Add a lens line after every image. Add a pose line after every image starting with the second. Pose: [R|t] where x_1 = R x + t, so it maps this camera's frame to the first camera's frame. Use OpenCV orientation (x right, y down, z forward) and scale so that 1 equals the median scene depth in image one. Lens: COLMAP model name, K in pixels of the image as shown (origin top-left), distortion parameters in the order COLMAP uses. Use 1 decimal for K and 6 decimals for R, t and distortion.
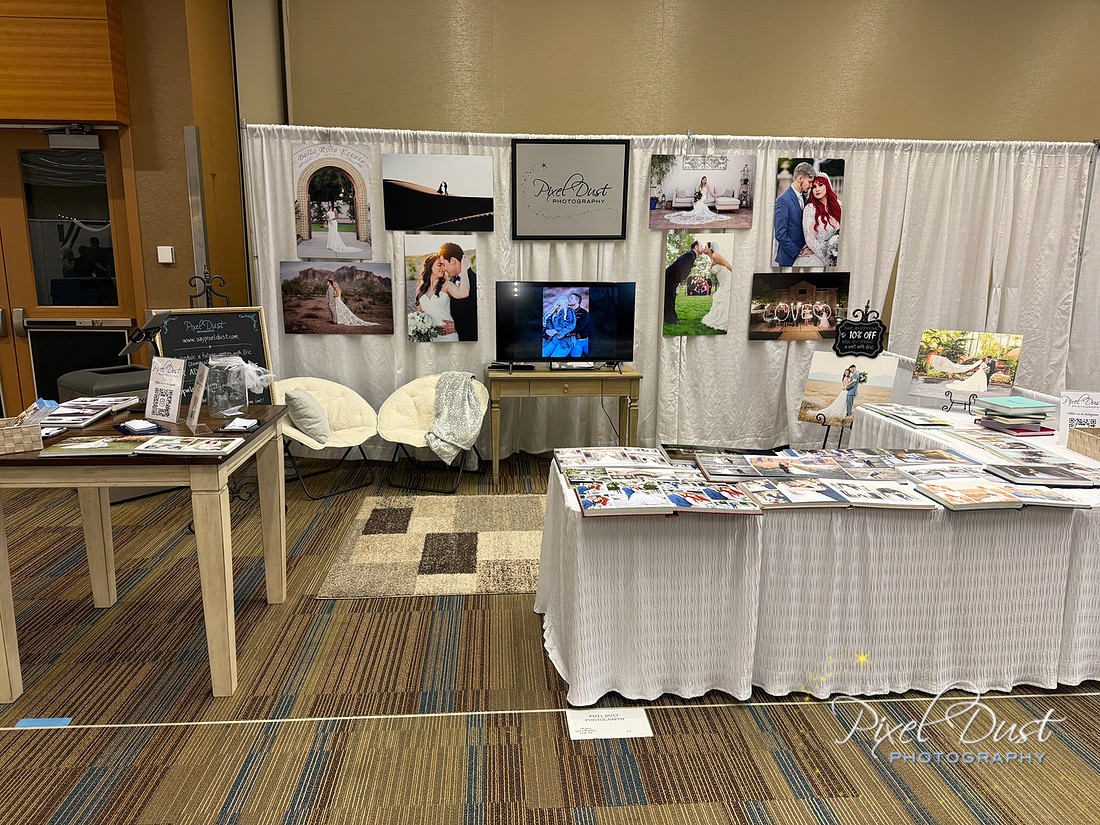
lens RADIAL K [[778.8, 0, 550.0], [0, 778.8, 412.5], [0, 0, 1]] dist [0.039205, -0.001427]
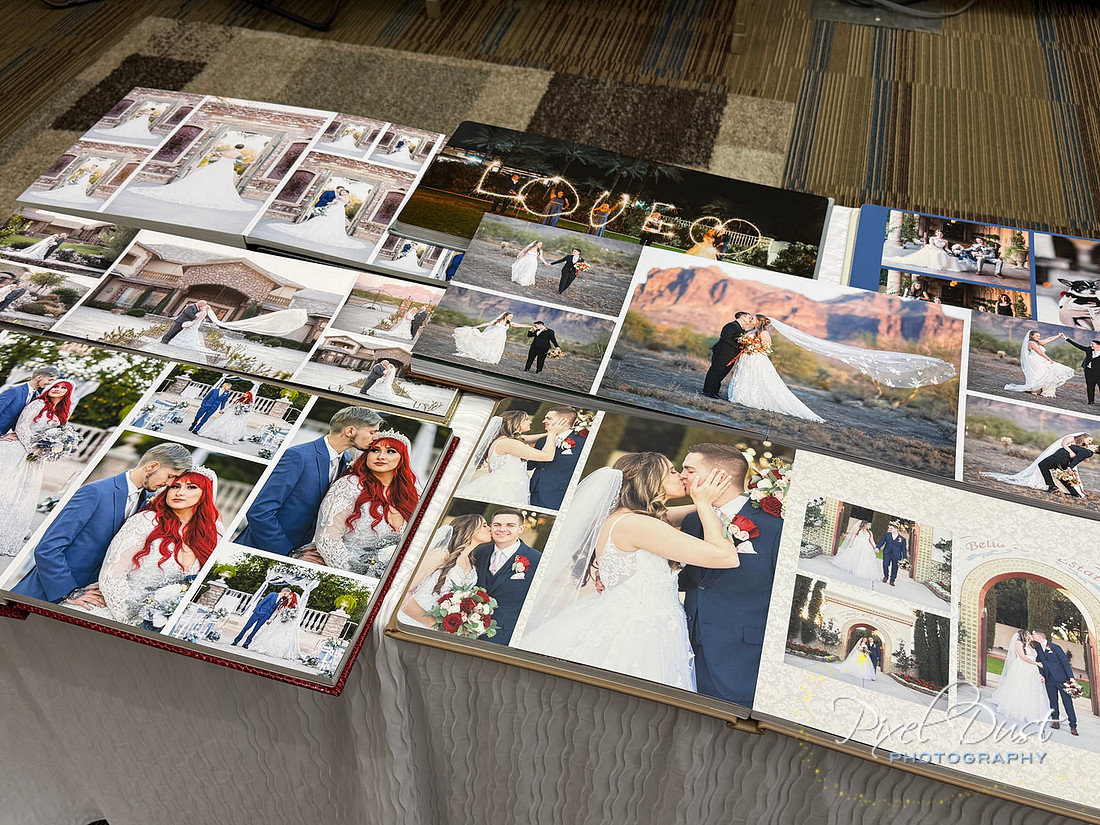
lens RADIAL K [[1073.1, 0, 550.0], [0, 1073.1, 412.5], [0, 0, 1]] dist [0.169923, -0.313223]
pose [[0.949249, 0.221205, -0.223595, 0.309974], [-0.069360, 0.840618, 0.537170, -0.100956], [0.306782, -0.494399, 0.813298, 0.627919]]
